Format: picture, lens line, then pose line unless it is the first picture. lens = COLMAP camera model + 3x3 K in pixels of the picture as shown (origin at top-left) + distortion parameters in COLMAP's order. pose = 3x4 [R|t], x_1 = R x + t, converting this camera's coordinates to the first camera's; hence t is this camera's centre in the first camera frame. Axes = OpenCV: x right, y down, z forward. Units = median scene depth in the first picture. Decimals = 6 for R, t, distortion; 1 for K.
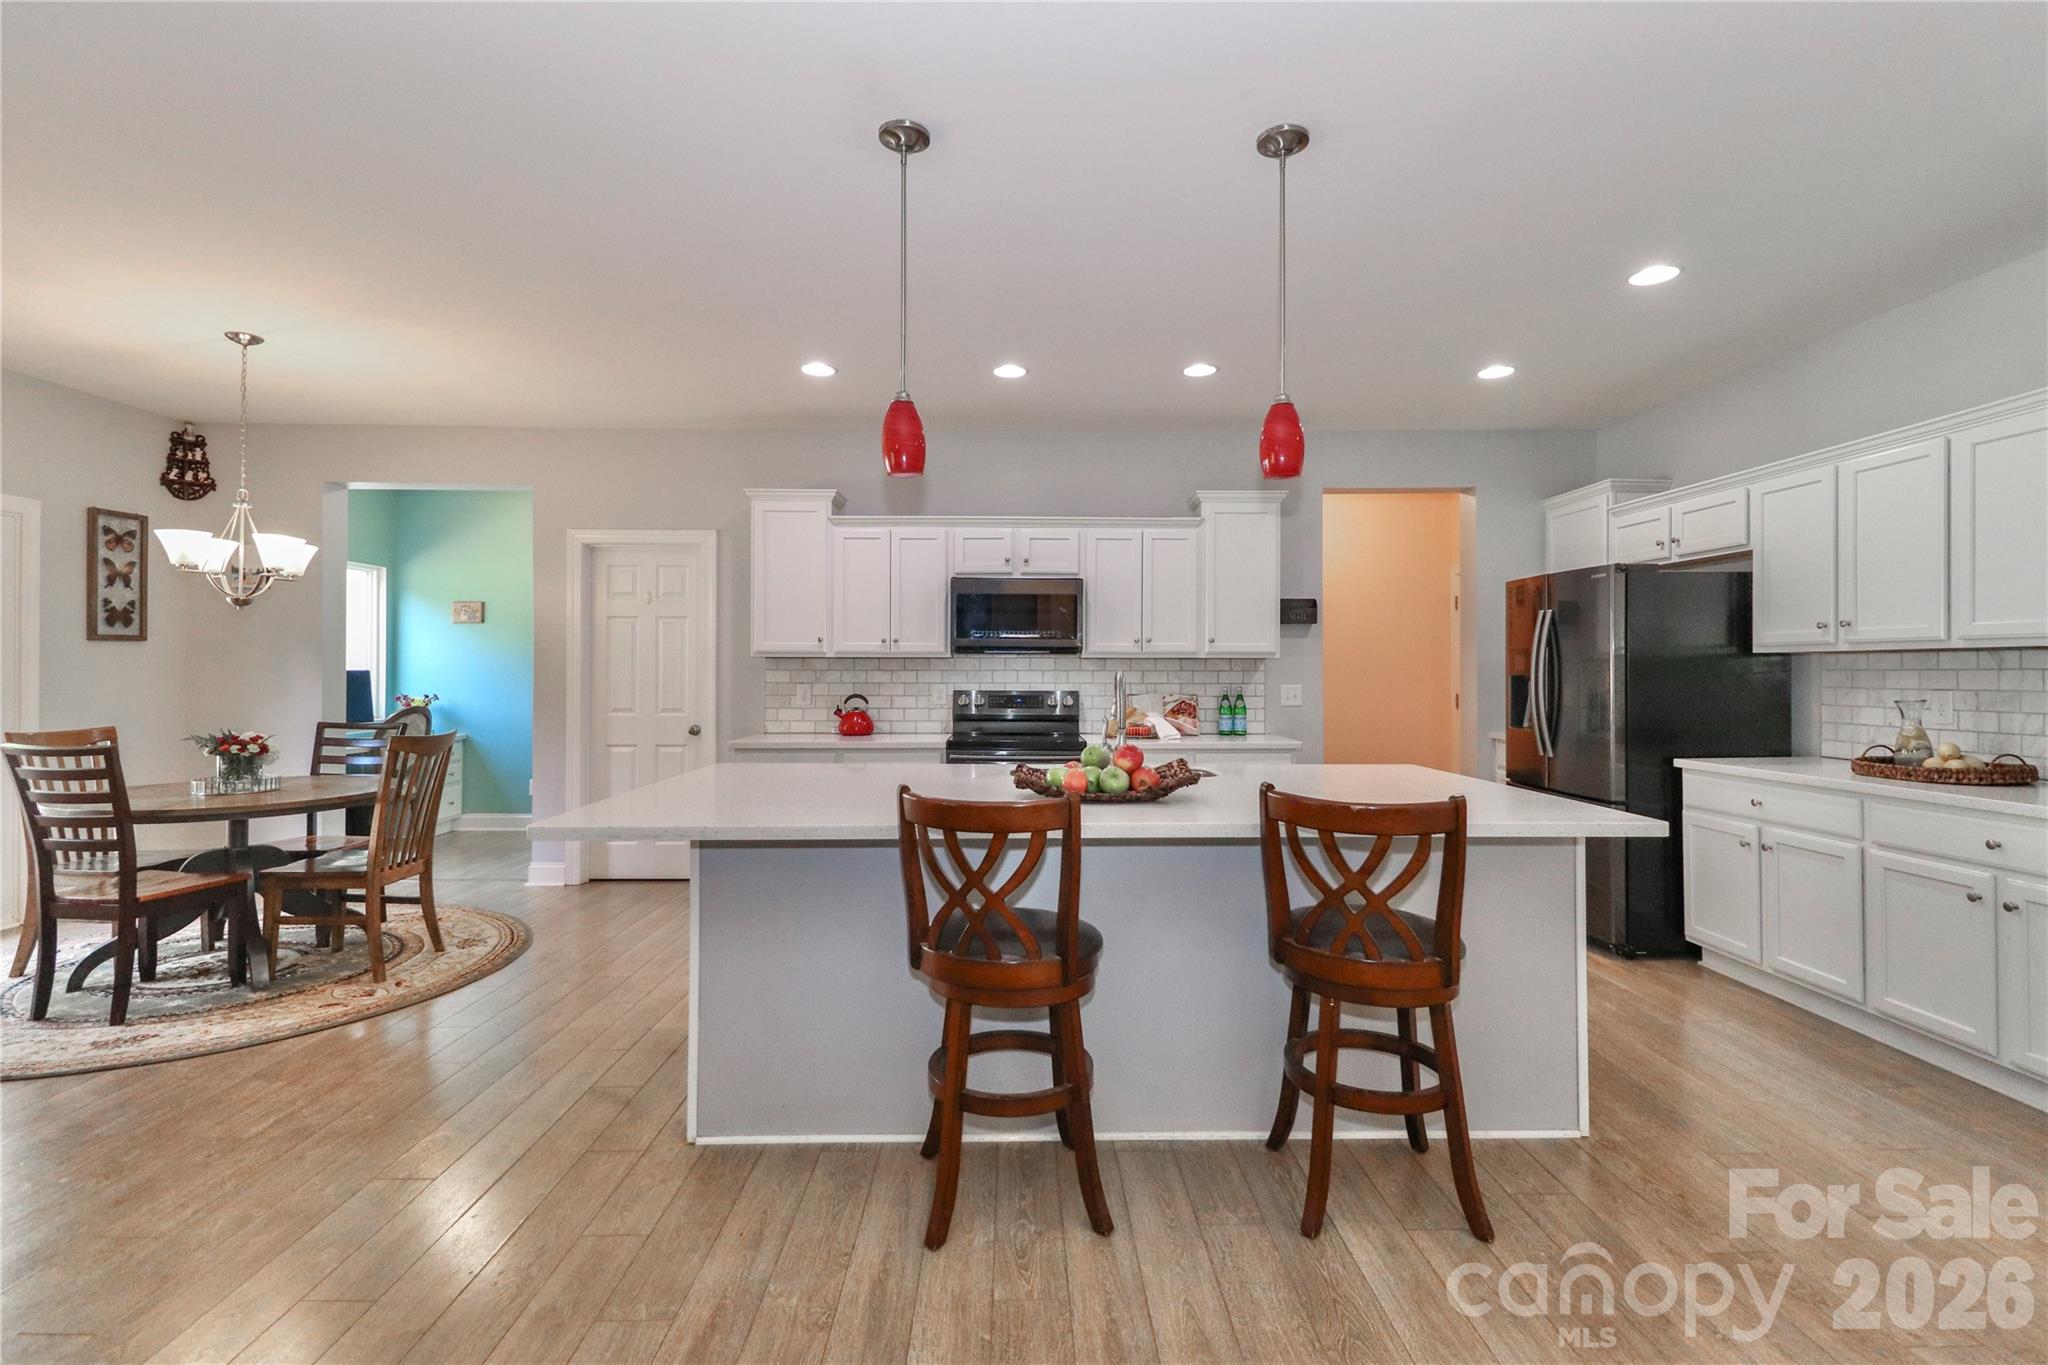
lens RADIAL K [[952.4, 0, 1032.1], [0, 952.4, 662.7], [0, 0, 1]] dist [0.008560, -0.007423]
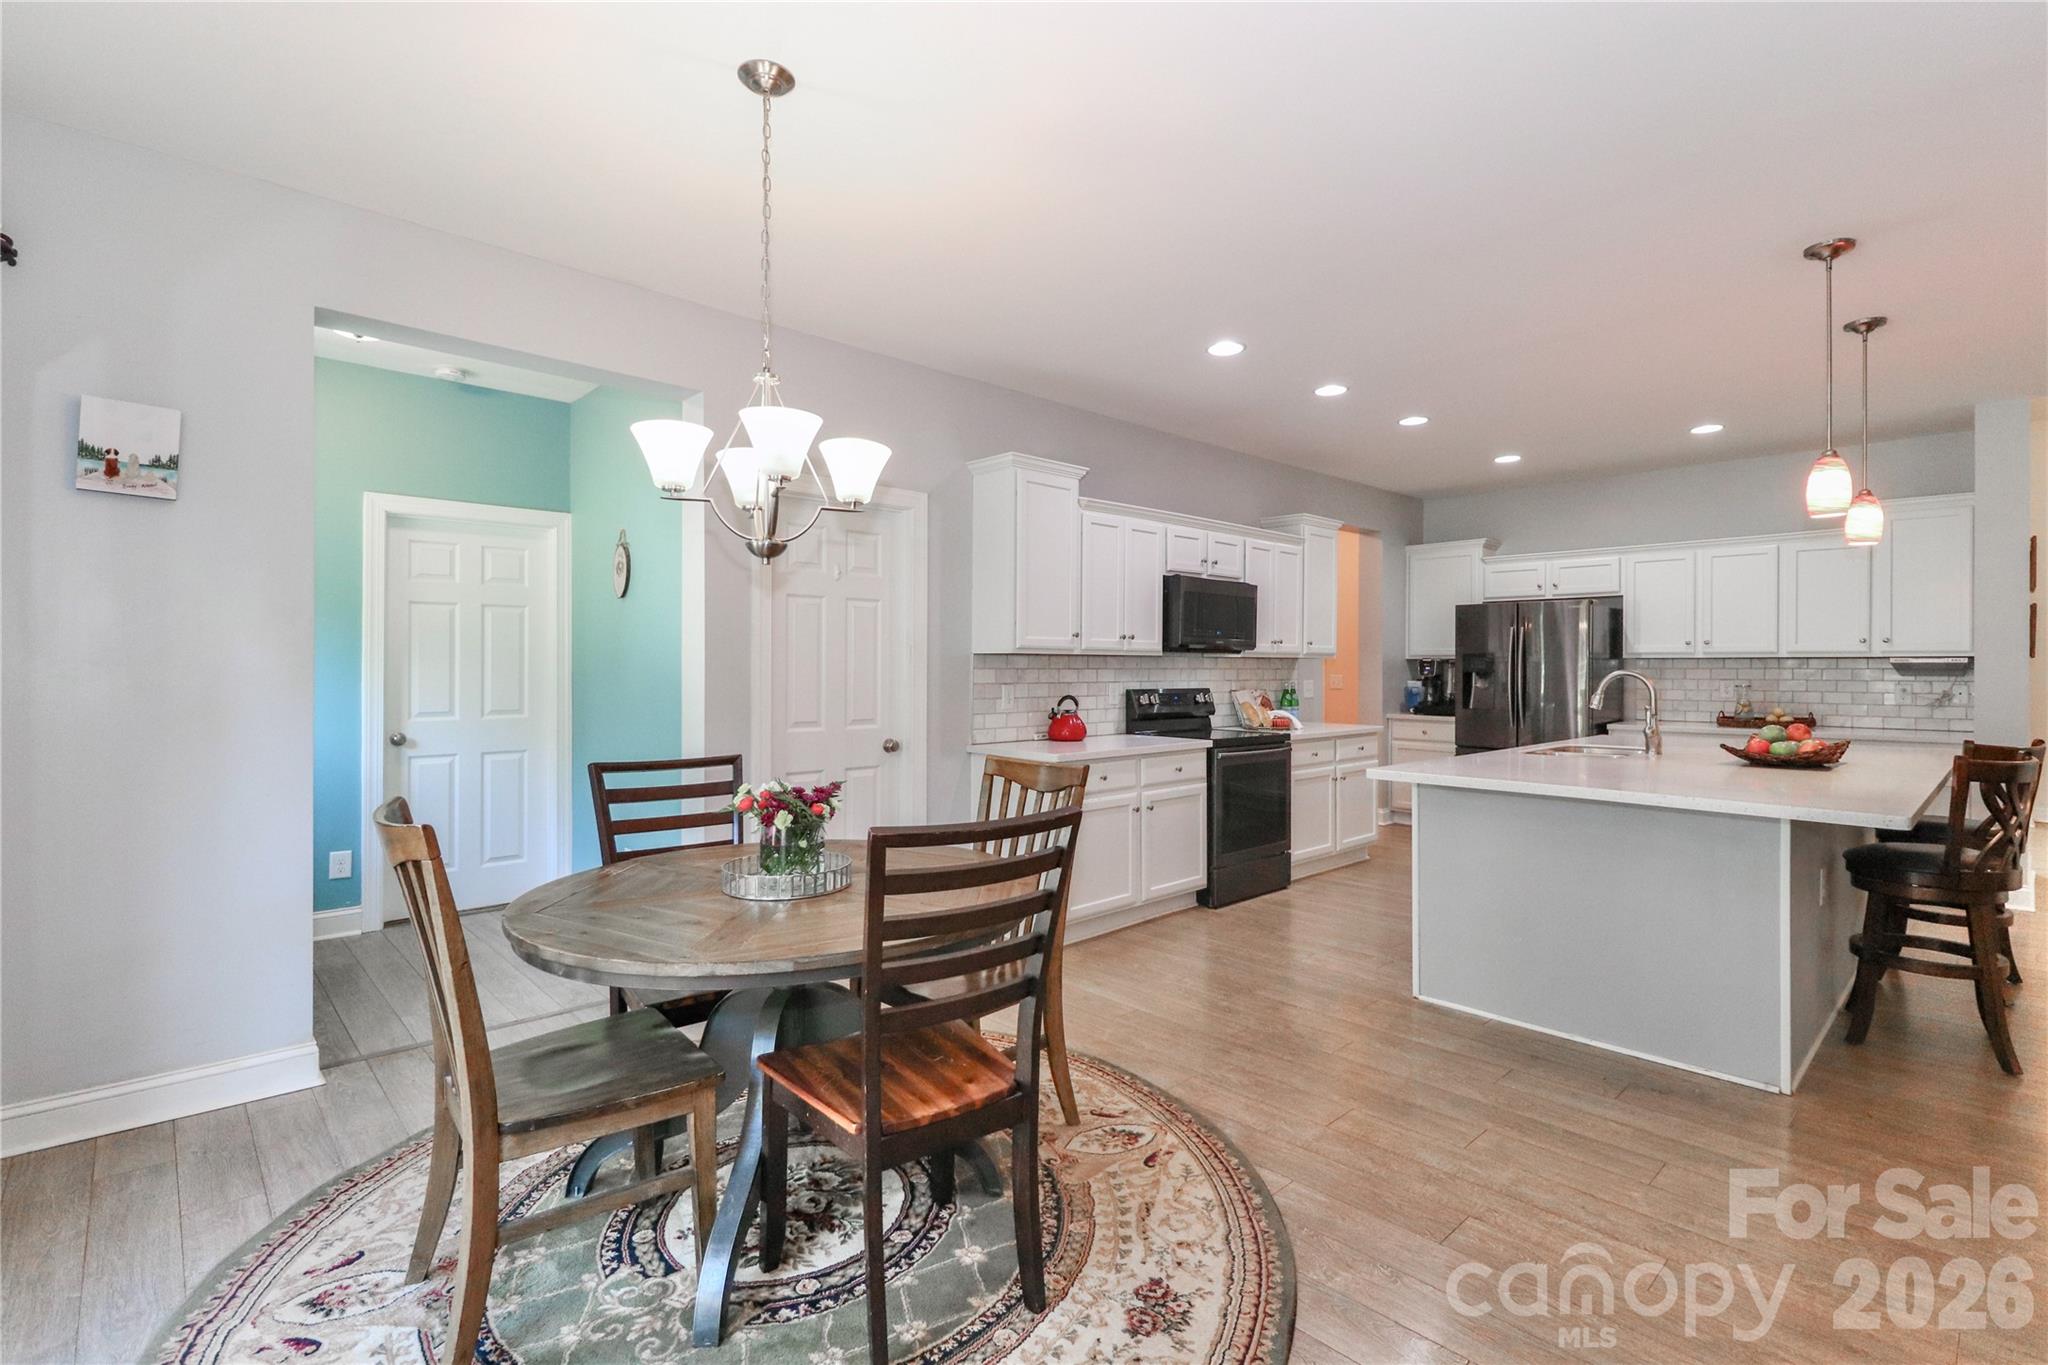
lens RADIAL K [[952.4, 0, 995.7], [0, 952.4, 663.2], [0, 0, 1]] dist [0.008560, -0.007423]
pose [[0.740143, 0.002453, 0.672445, -0.890123], [-0.005937, 0.999978, 0.002887, 0.000271], [-0.672424, -0.006129, 0.740141, 0.396937]]
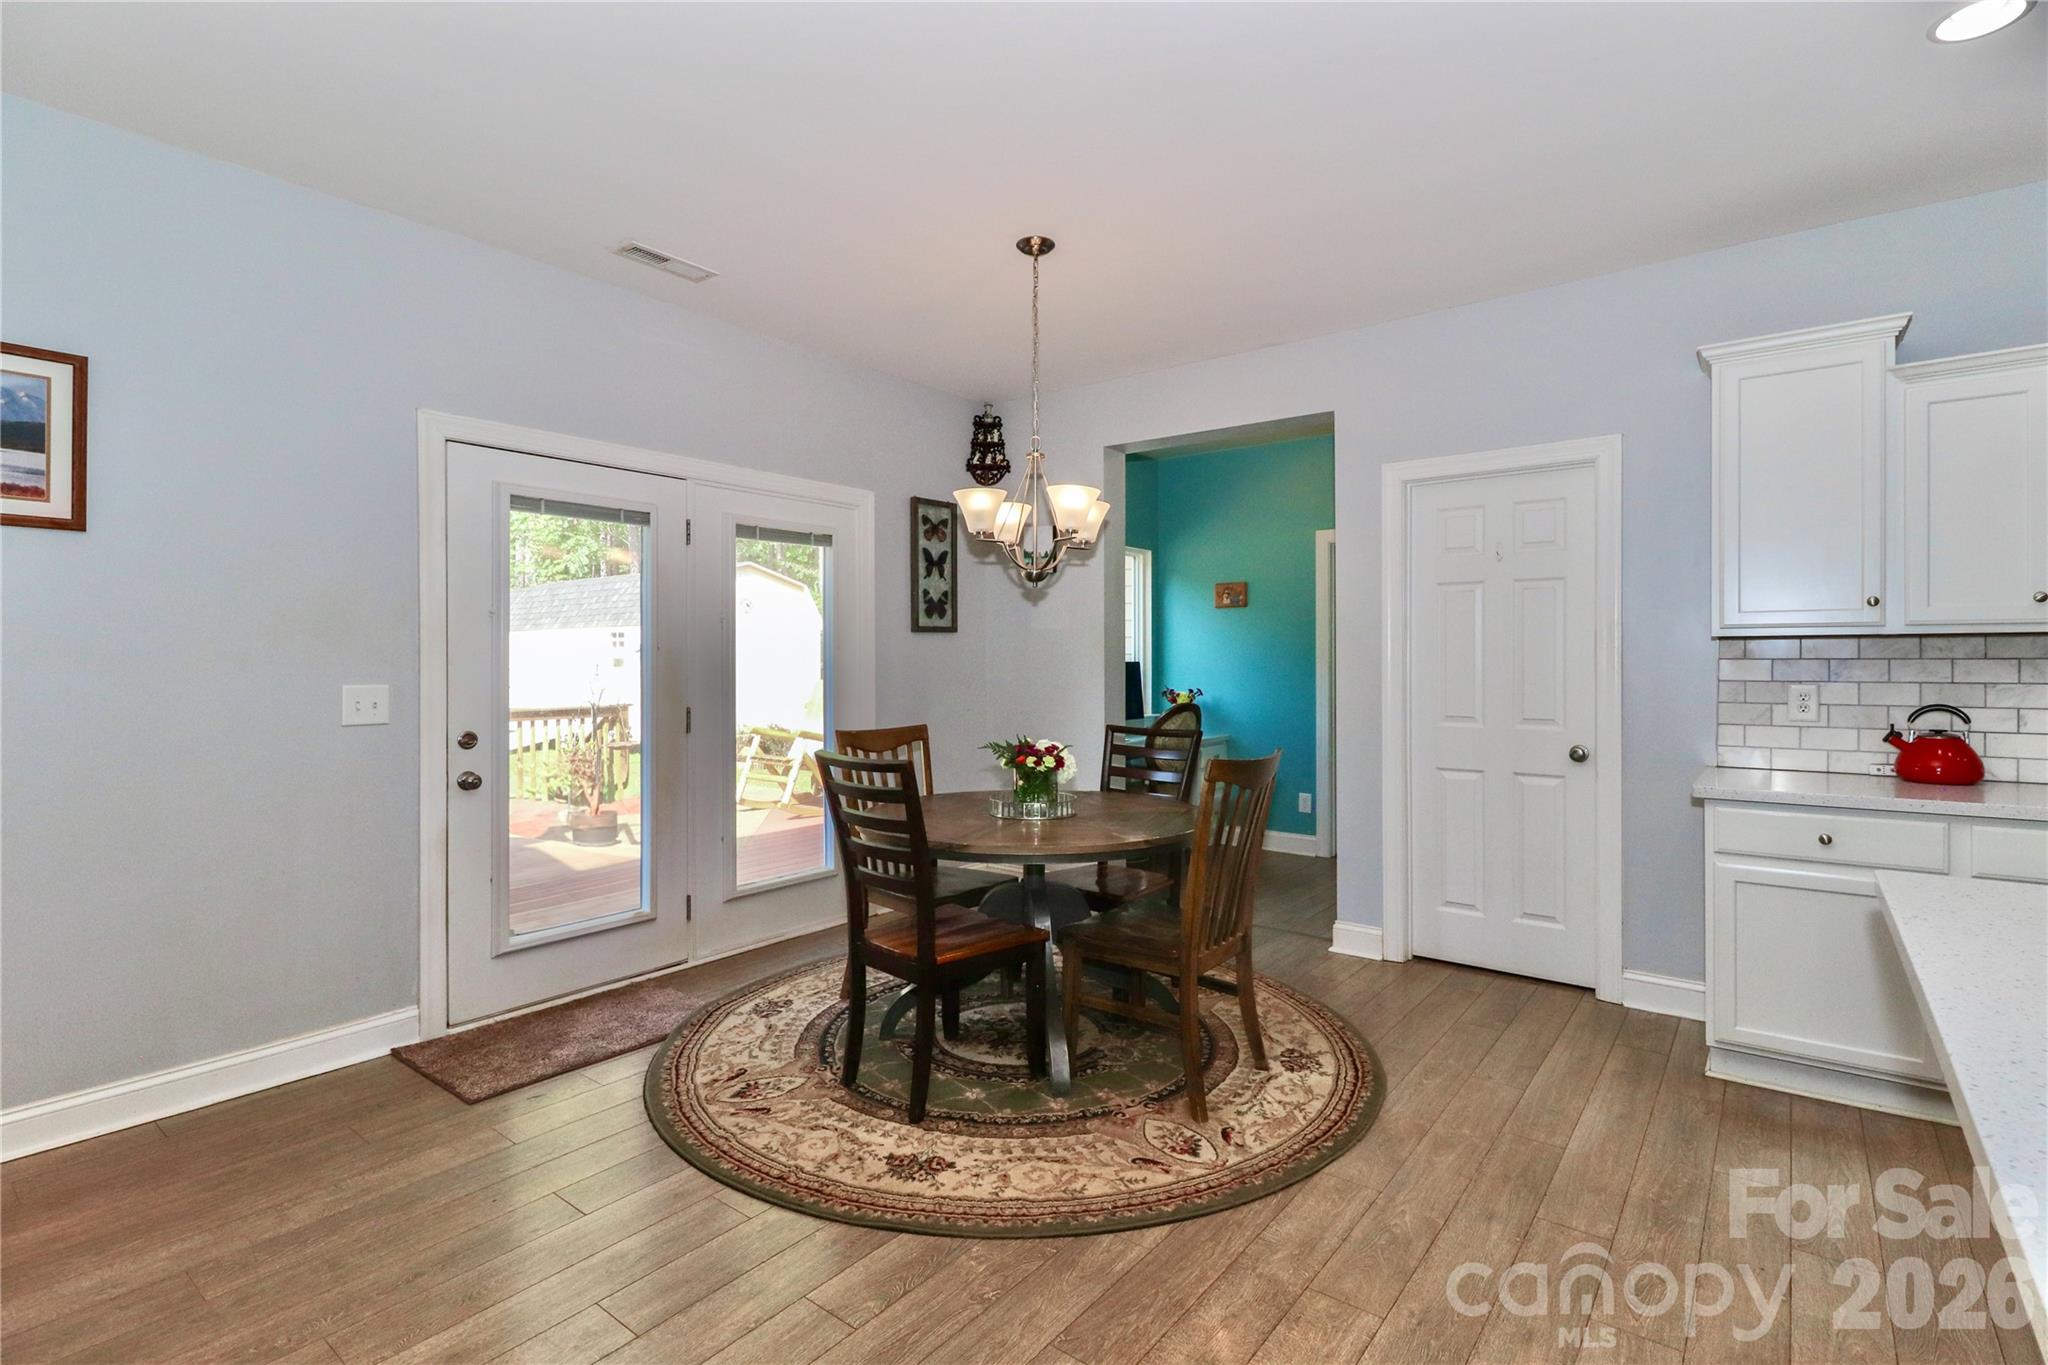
lens RADIAL K [[952.4, 0, 1057.8], [0, 952.4, 661.6], [0, 0, 1]] dist [0.008560, -0.007423]
pose [[0.790941, -0.002886, -0.611886, -0.260737], [0.007160, 0.999964, 0.004540, 0.003728], [0.611851, -0.007972, 0.790933, 0.304314]]
